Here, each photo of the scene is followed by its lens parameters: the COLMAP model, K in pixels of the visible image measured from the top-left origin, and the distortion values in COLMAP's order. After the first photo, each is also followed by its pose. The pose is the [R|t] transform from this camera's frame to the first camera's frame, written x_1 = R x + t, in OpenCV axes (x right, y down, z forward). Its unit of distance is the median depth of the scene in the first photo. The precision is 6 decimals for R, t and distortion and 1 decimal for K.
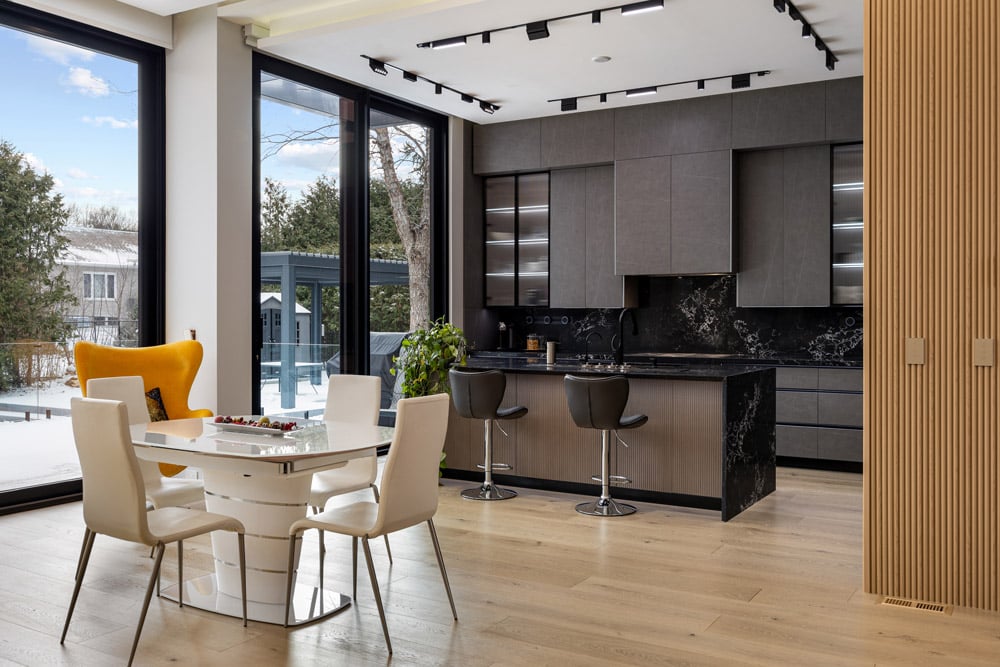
lens RADIAL K [[920.4, 0, 501.6], [0, 920.4, 327.1], [0, 0, 1]] dist [0.005870, 0.000000]
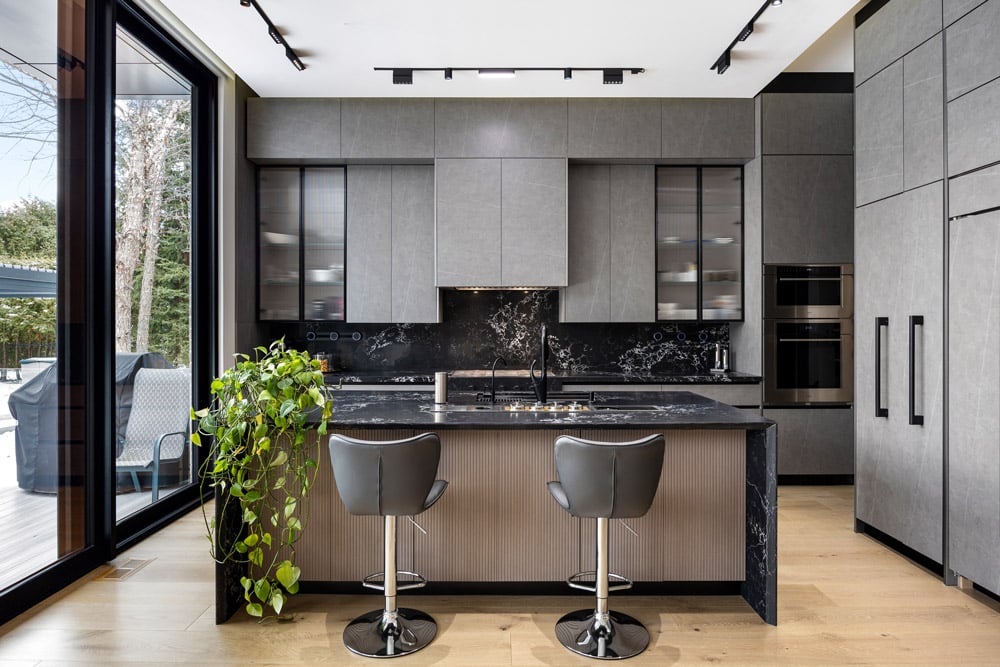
lens RADIAL K [[575.1, 0, 499.1], [0, 575.1, 323.9], [0, 0, 1]] dist [-0.004854, -0.002769]
pose [[0.852333, 0.000938, 0.522999, -0.117108], [0.007655, 0.999869, -0.014269, -0.011765], [-0.522944, 0.016165, 0.852214, 0.501957]]
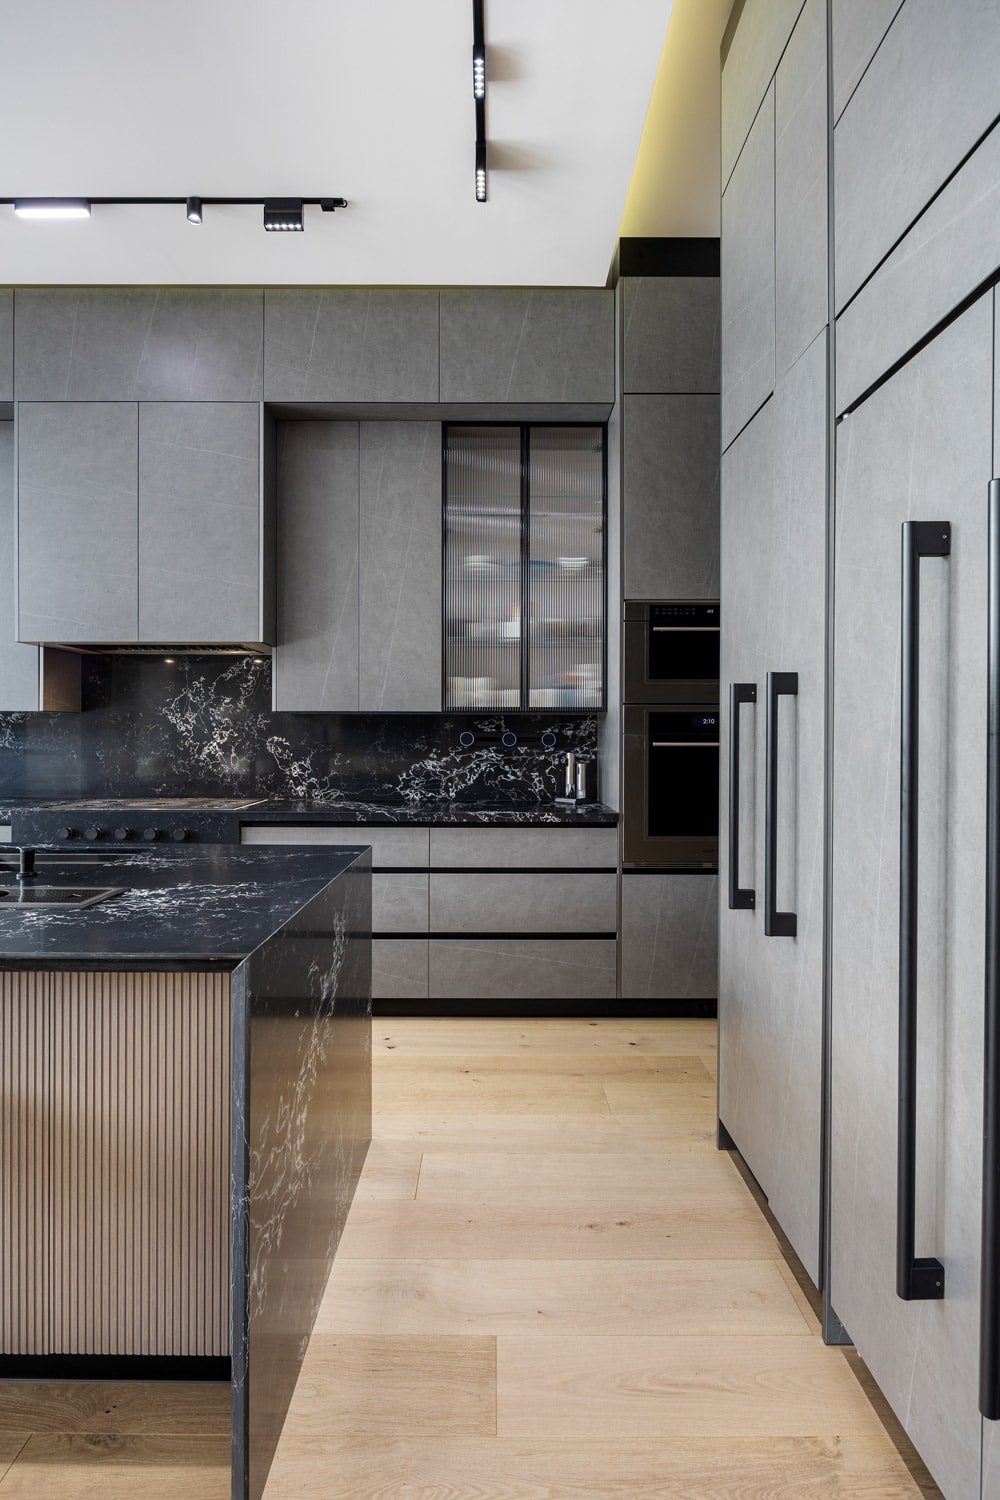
lens RADIAL K [[761.2, 0, 498.9], [0, 761.2, 741.0], [0, 0, 1]] dist [-0.003439, -0.007140]
pose [[0.853911, 0.002215, 0.520414, 0.134828], [0.003038, 0.999953, -0.009240, -0.000343], [-0.520409, 0.009471, 0.853864, 0.542313]]
